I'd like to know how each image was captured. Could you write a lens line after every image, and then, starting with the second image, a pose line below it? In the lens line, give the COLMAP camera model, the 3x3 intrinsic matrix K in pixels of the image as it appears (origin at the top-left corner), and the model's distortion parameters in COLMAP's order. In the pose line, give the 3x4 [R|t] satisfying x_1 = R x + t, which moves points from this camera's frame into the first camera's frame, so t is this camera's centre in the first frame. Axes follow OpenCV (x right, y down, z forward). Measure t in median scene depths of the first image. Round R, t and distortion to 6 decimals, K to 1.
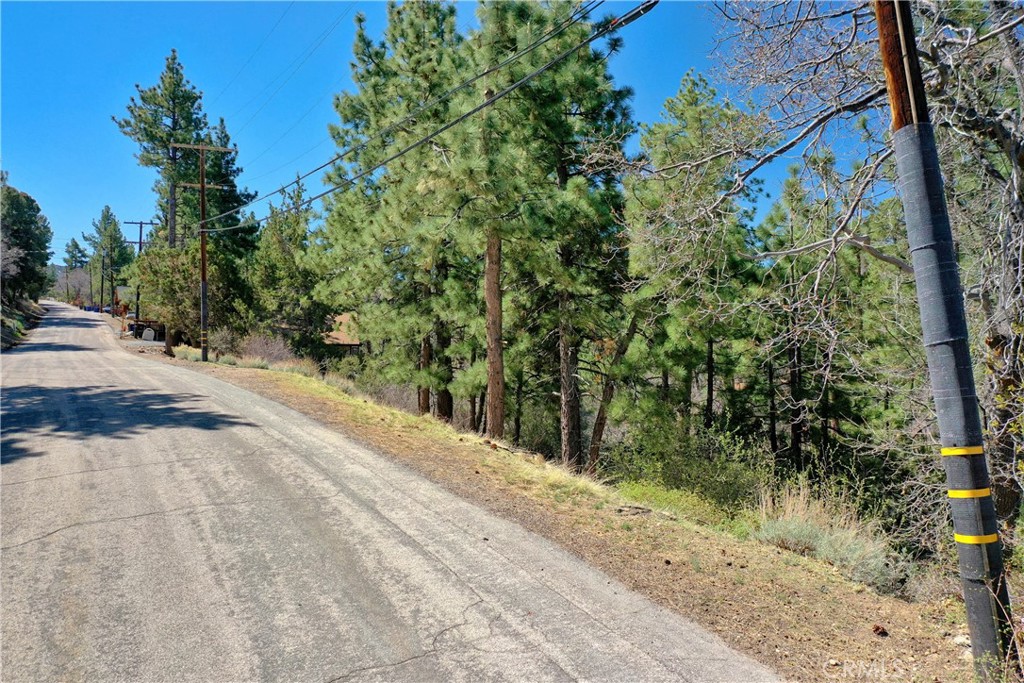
lens RADIAL K [[799.3, 0, 509.8], [0, 799.3, 346.0], [0, 0, 1]] dist [-0.005462, -0.003579]
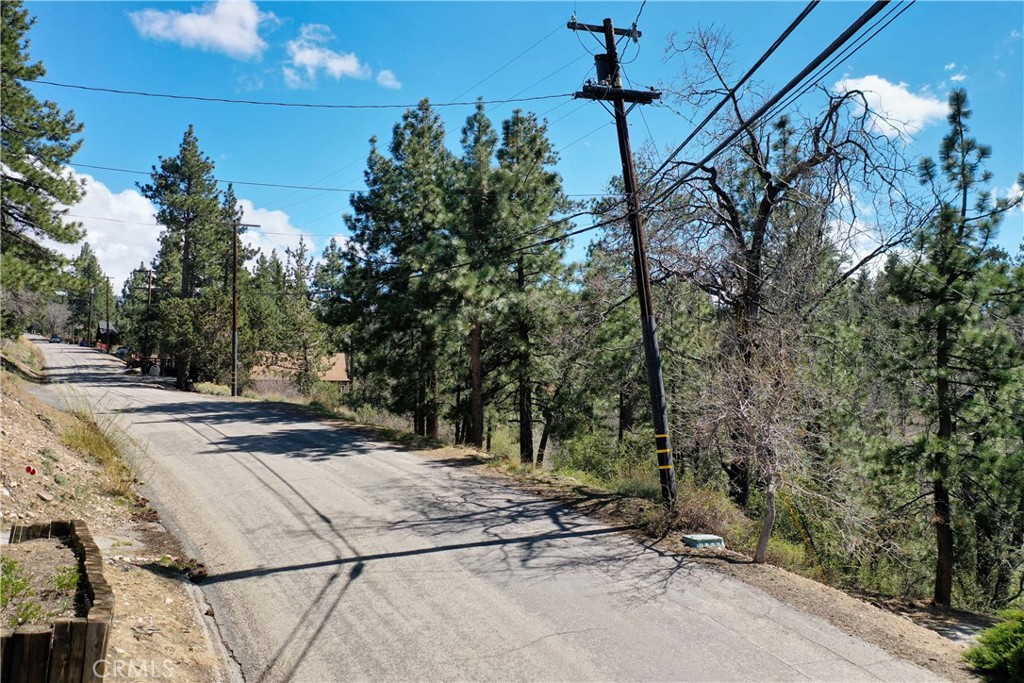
lens RADIAL K [[799.3, 0, 509.8], [0, 799.3, 346.0], [0, 0, 1]] dist [-0.005462, -0.003579]
pose [[0.998906, 0.009685, 0.045748, -0.008134], [-0.007721, 0.999048, -0.042932, -0.005046], [-0.046120, 0.042532, 0.998030, -0.163578]]
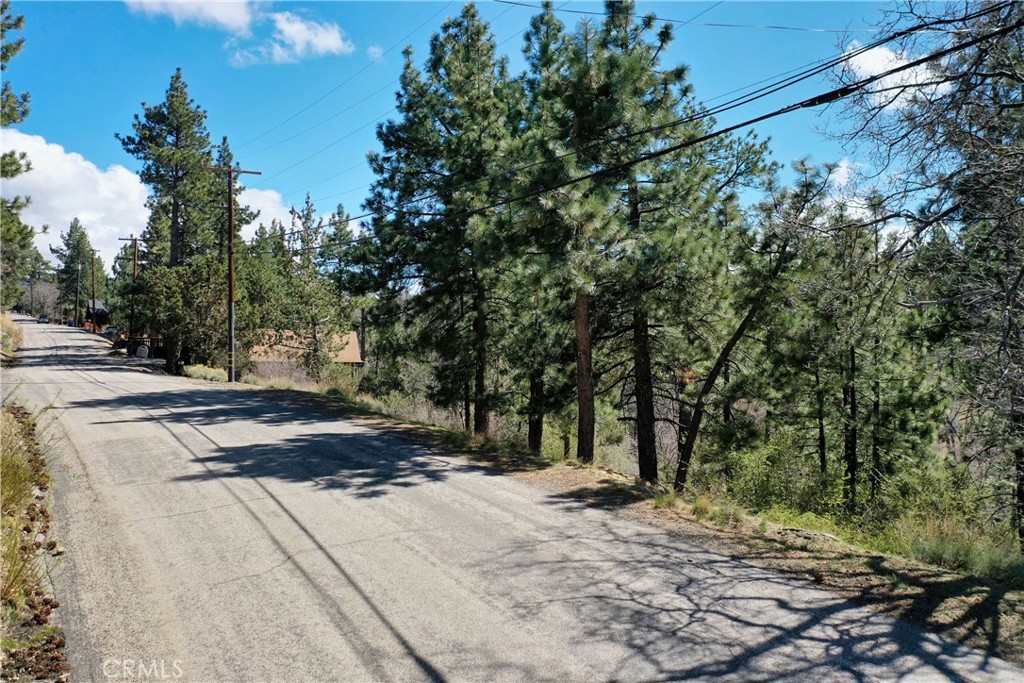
lens RADIAL K [[799.3, 0, 509.8], [0, 799.3, 346.0], [0, 0, 1]] dist [-0.005462, -0.003579]
pose [[0.998848, 0.005602, 0.047648, -0.050479], [-0.004699, 0.999808, -0.019043, -0.005084], [-0.047746, 0.018797, 0.998683, -0.015206]]
